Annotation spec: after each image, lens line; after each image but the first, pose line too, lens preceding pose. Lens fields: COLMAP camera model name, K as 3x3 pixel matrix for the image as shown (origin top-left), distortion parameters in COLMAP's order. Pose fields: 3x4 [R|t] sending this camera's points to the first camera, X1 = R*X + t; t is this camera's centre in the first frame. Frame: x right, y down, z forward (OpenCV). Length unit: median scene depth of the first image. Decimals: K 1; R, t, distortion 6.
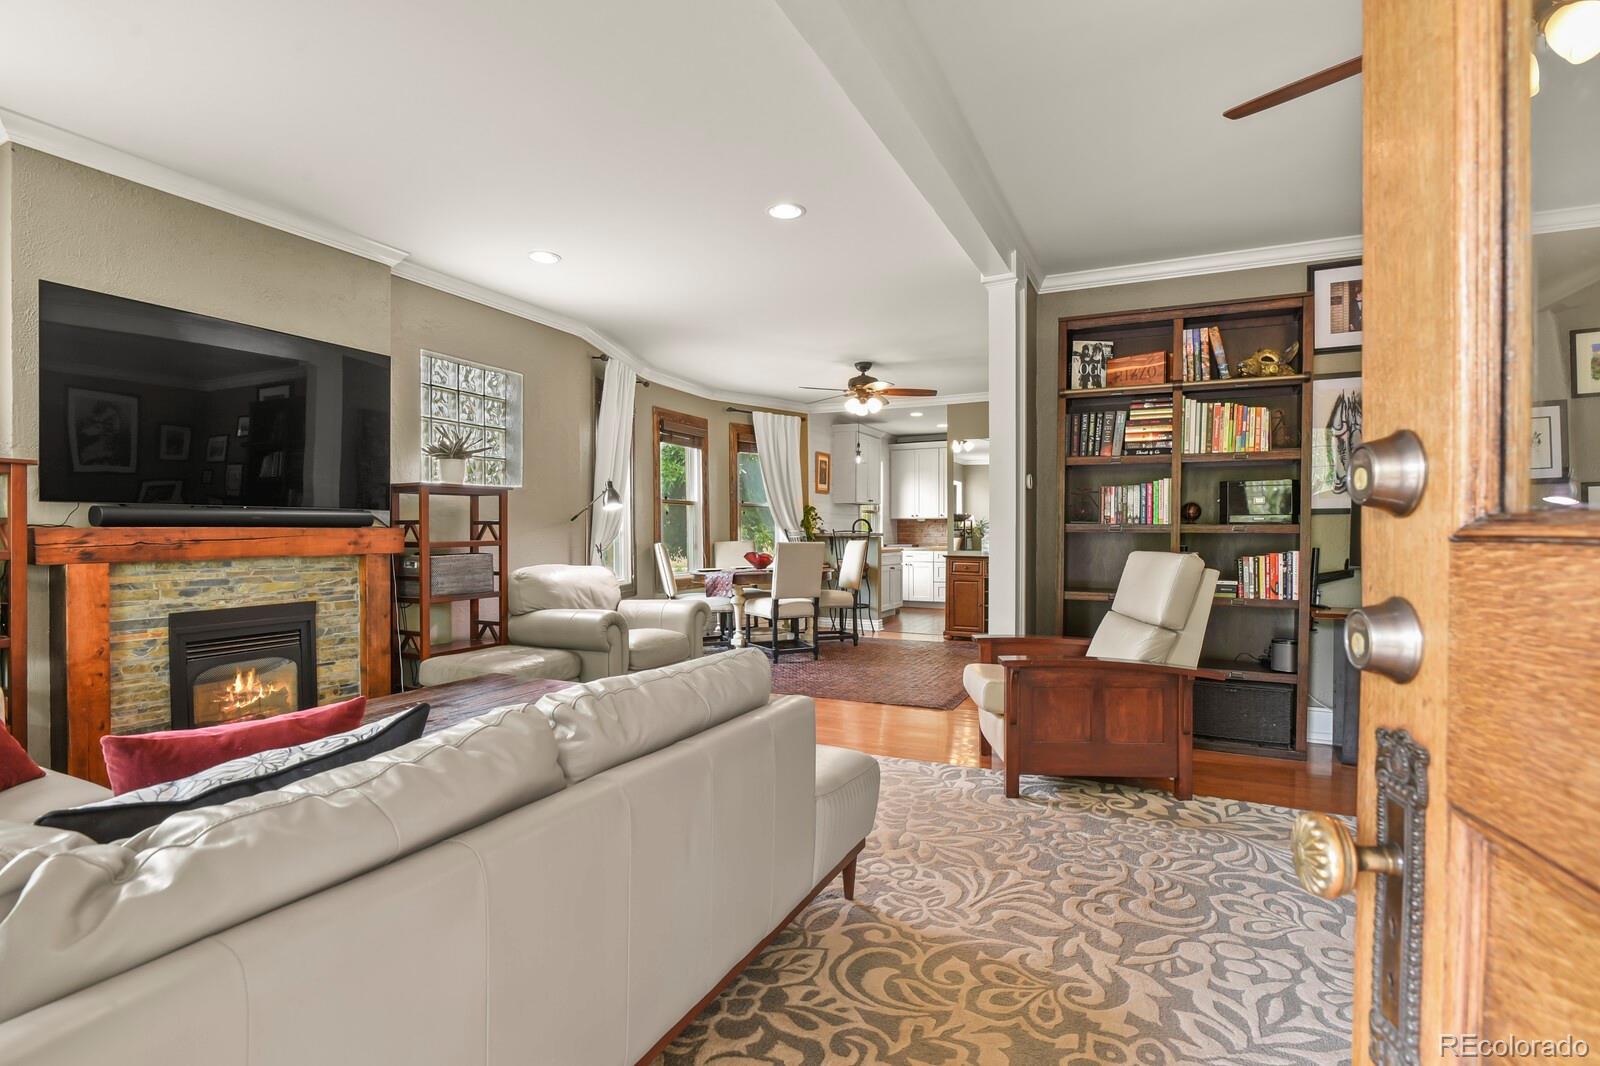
lens RADIAL K [[775.7, 0, 801.6], [0, 775.7, 538.6], [0, 0, 1]] dist [-0.004443, -0.007768]
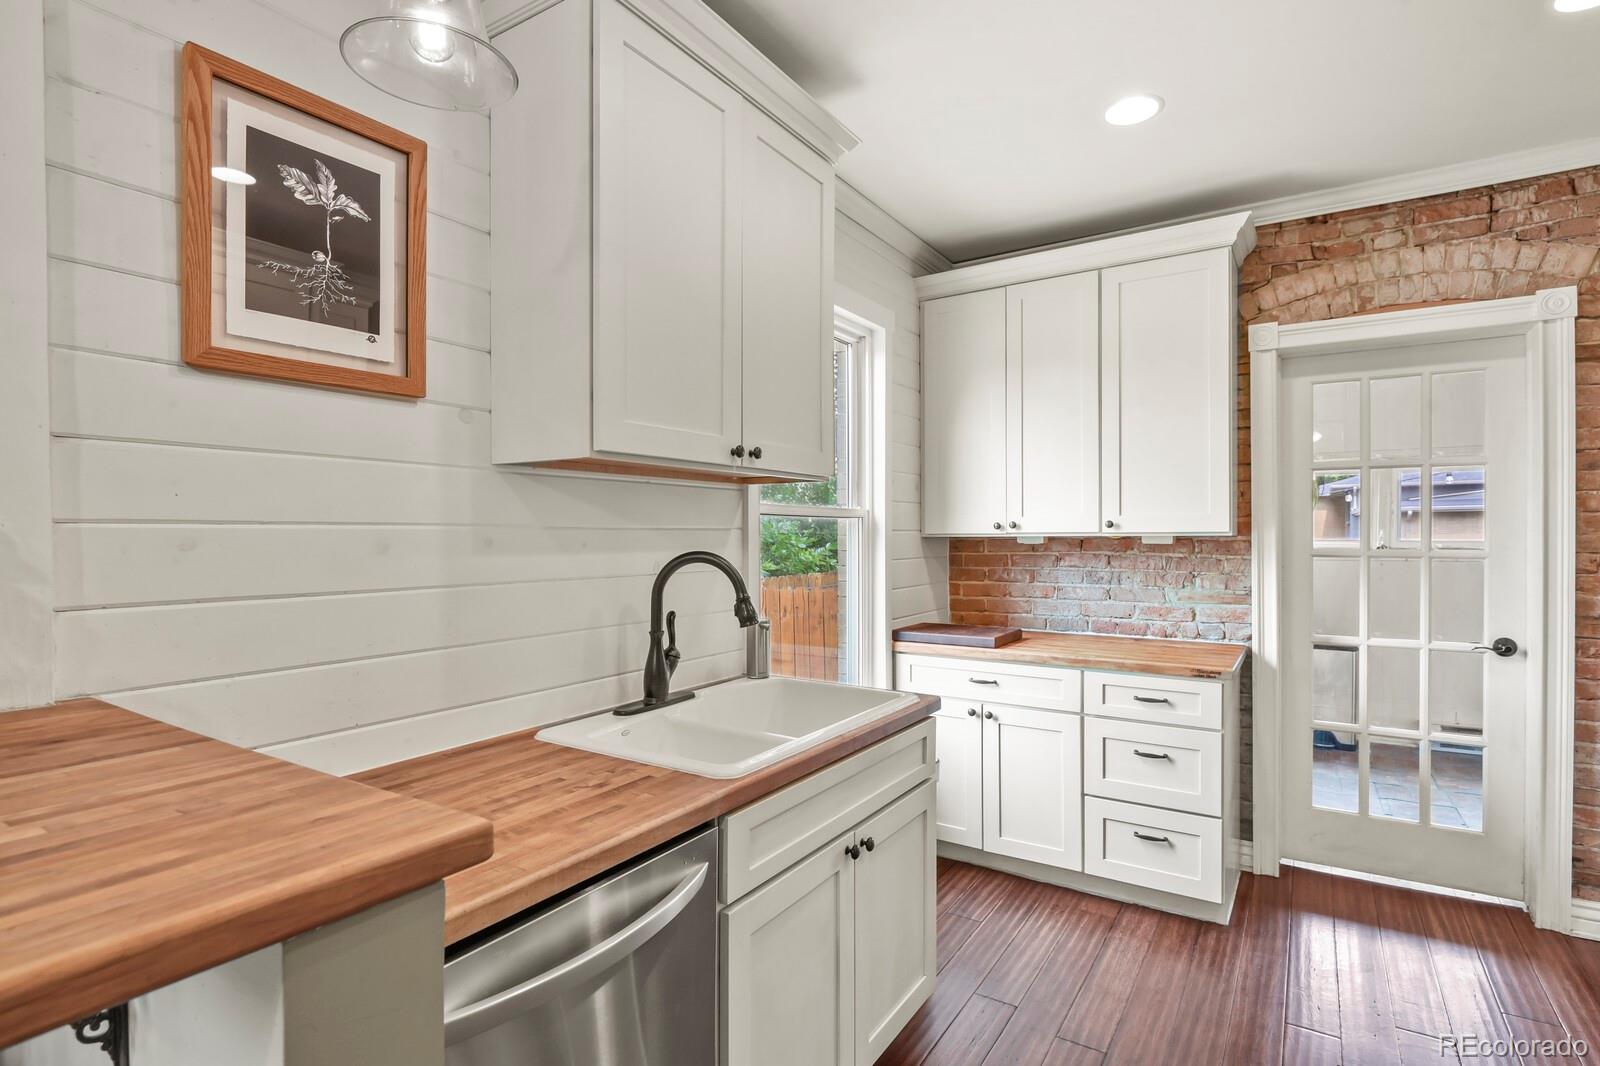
lens RADIAL K [[789.0, 0, 801.3], [0, 789.0, 539.4], [0, 0, 1]] dist [-0.011011, -0.000996]
pose [[0.991829, -0.001180, -0.127566, 0.321806], [0.001347, 0.999998, 0.001218, -0.073537], [0.127564, -0.001380, 0.991829, 2.103319]]
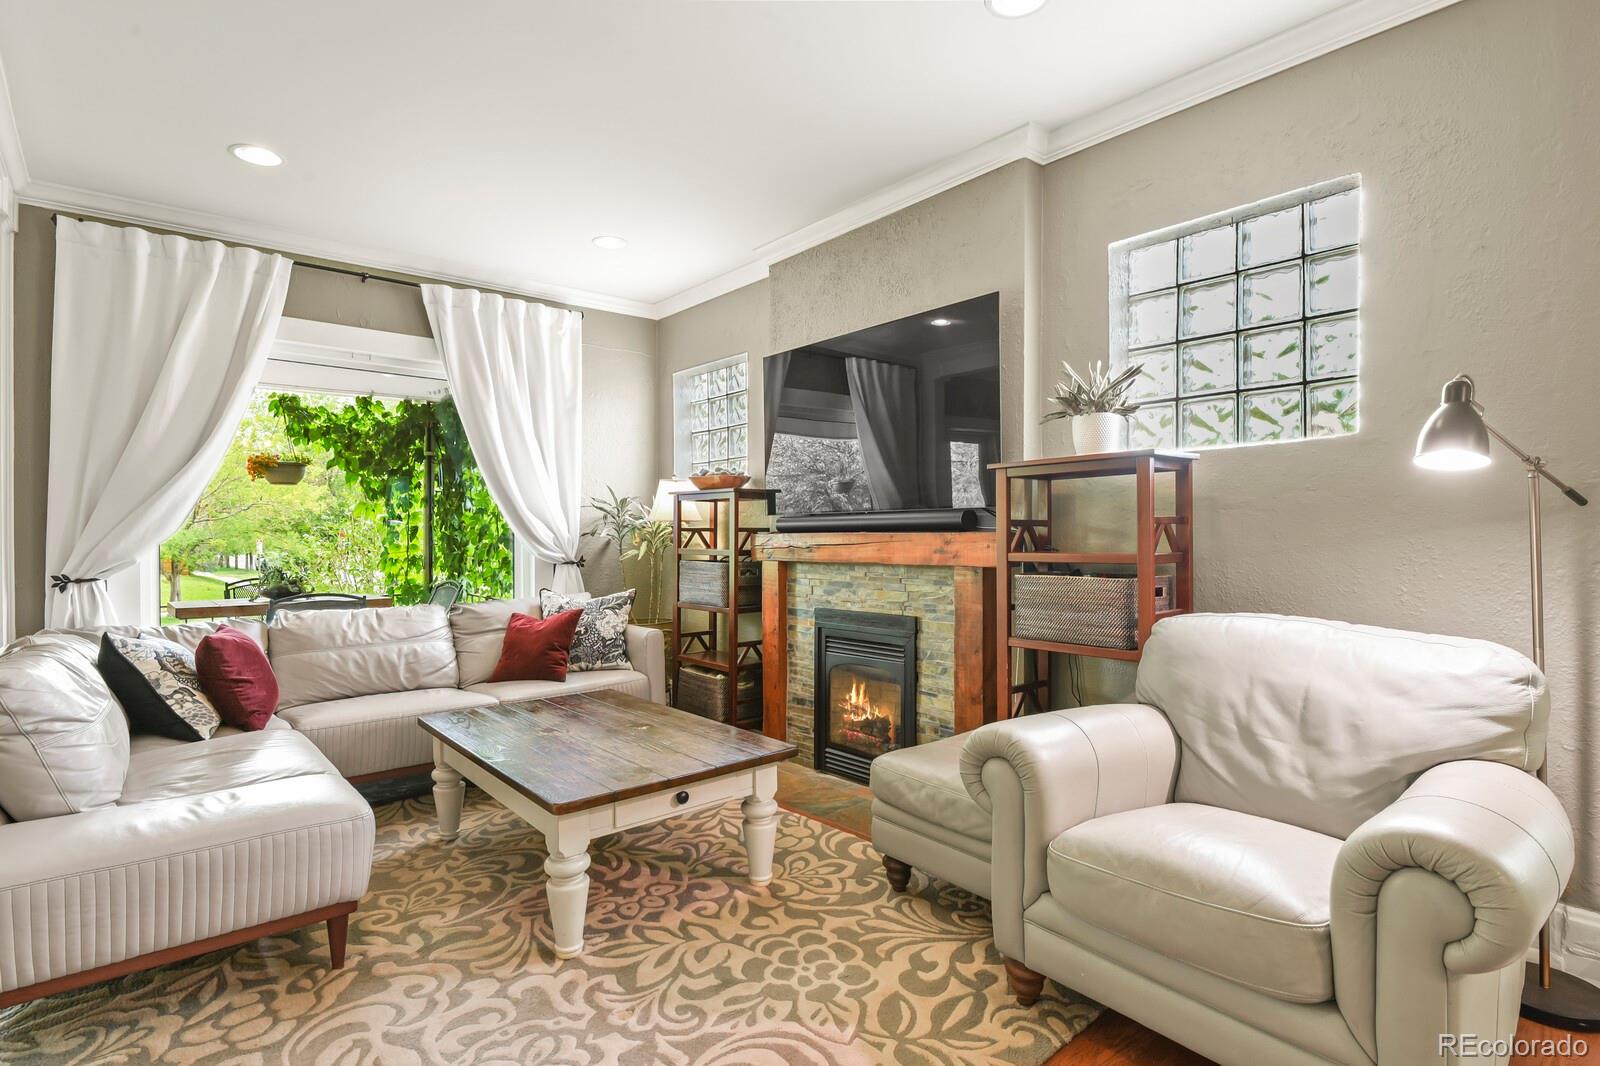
lens RADIAL K [[775.7, 0, 801.6], [0, 775.7, 538.6], [0, 0, 1]] dist [-0.004443, -0.007768]
pose [[-0.391808, 0.010495, -0.919987, 0.205974], [-0.001103, 0.999929, 0.011877, -0.016198], [0.920046, 0.005668, -0.391769, 1.155917]]
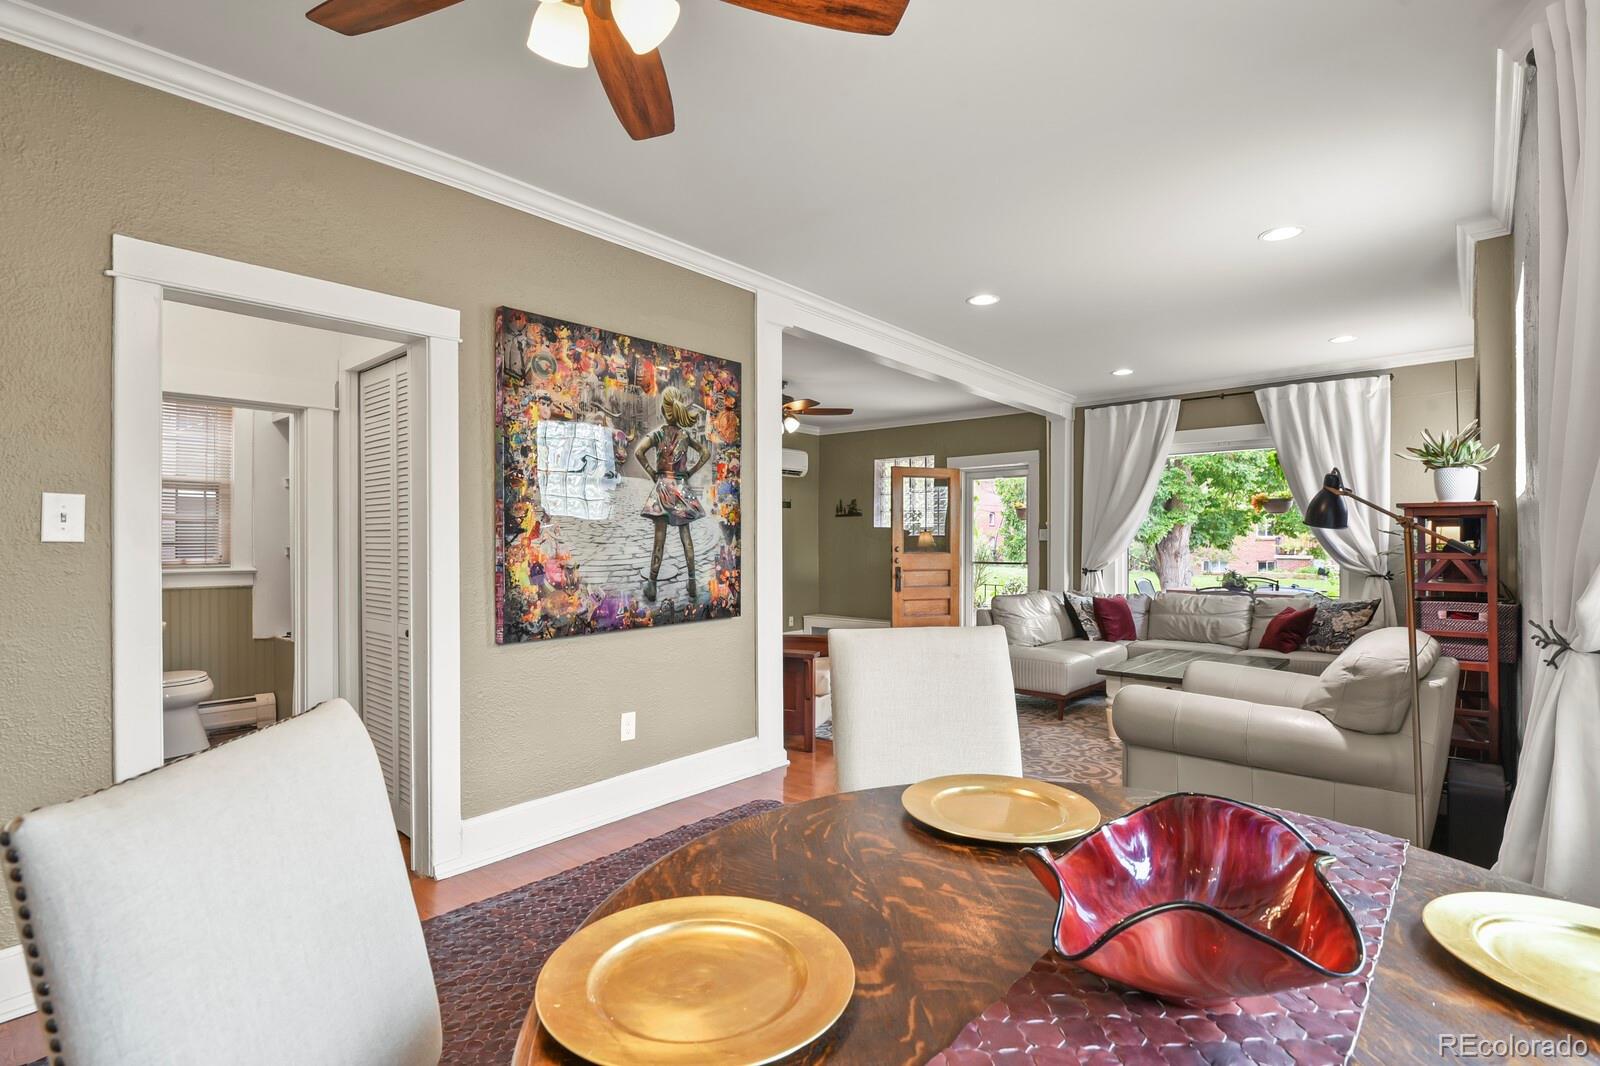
lens RADIAL K [[775.7, 0, 801.6], [0, 775.7, 538.6], [0, 0, 1]] dist [-0.004443, -0.007768]
pose [[-0.966302, 0.003337, 0.257389, -0.052767], [0.004555, 0.999981, 0.004138, -0.047921], [-0.257370, 0.005171, -0.966299, 2.081519]]
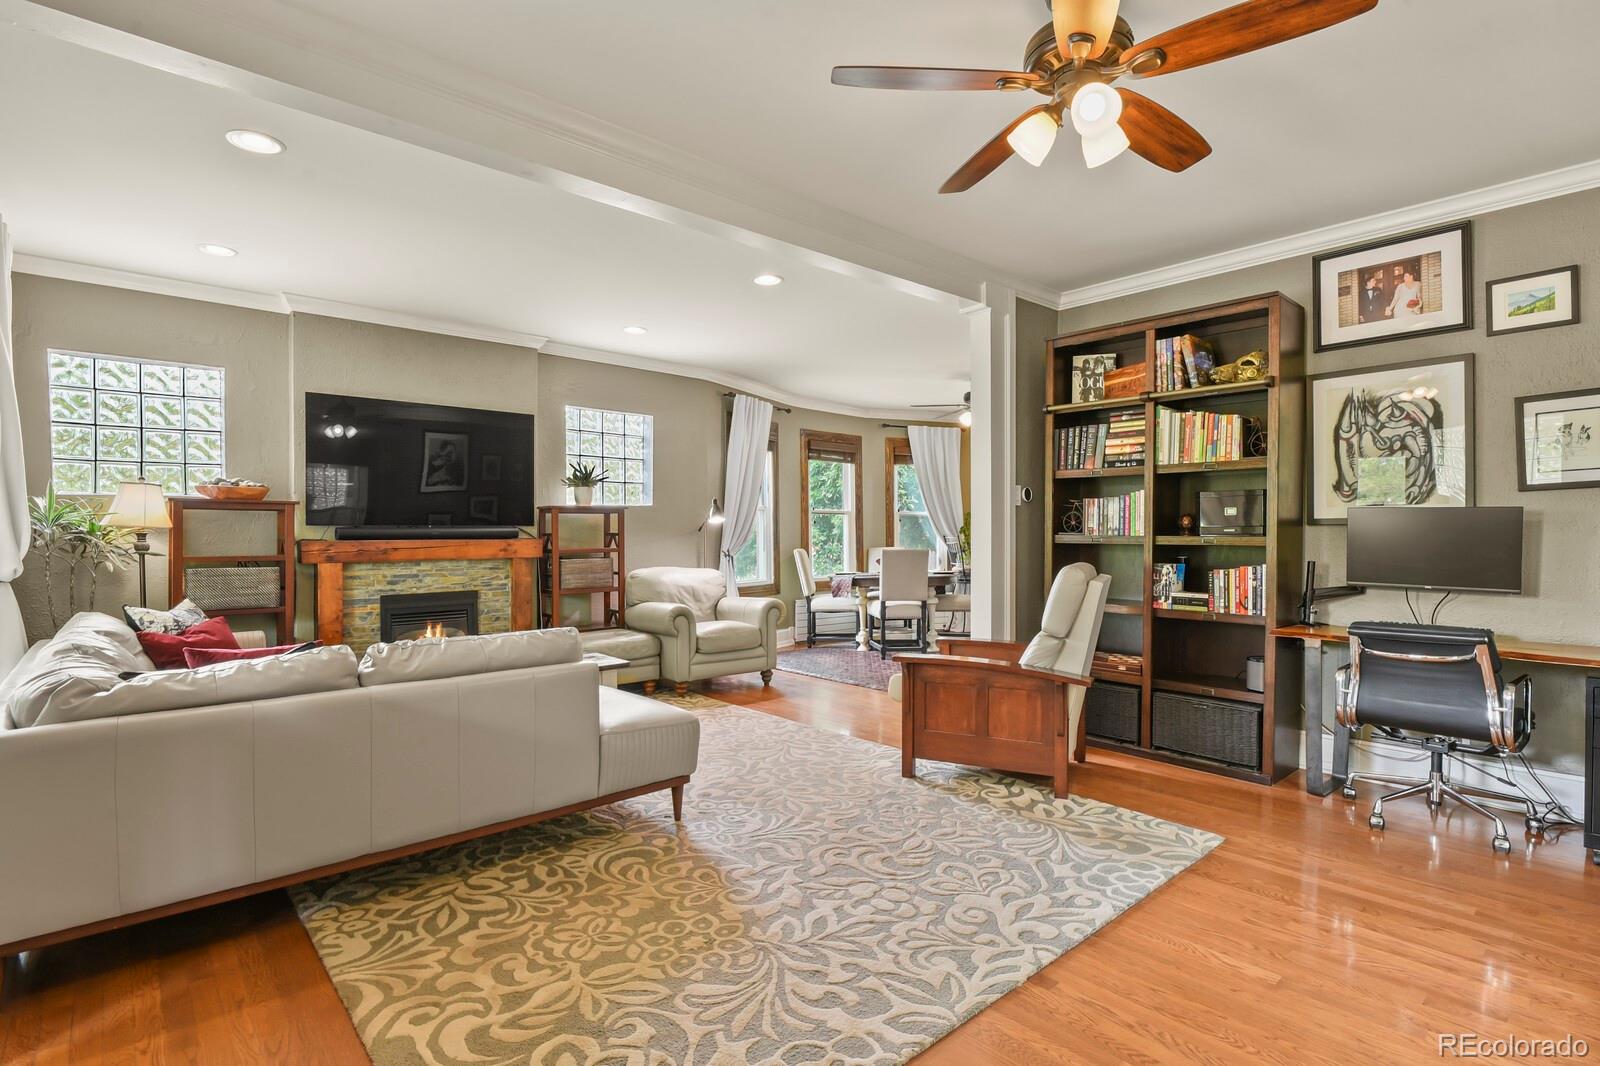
lens RADIAL K [[775.7, 0, 801.6], [0, 775.7, 538.6], [0, 0, 1]] dist [-0.004443, -0.007768]
pose [[0.922502, -0.000029, -0.385993, 0.460382], [-0.000919, 0.999997, -0.002271, -0.012336], [0.385992, 0.002450, 0.922499, -0.094735]]
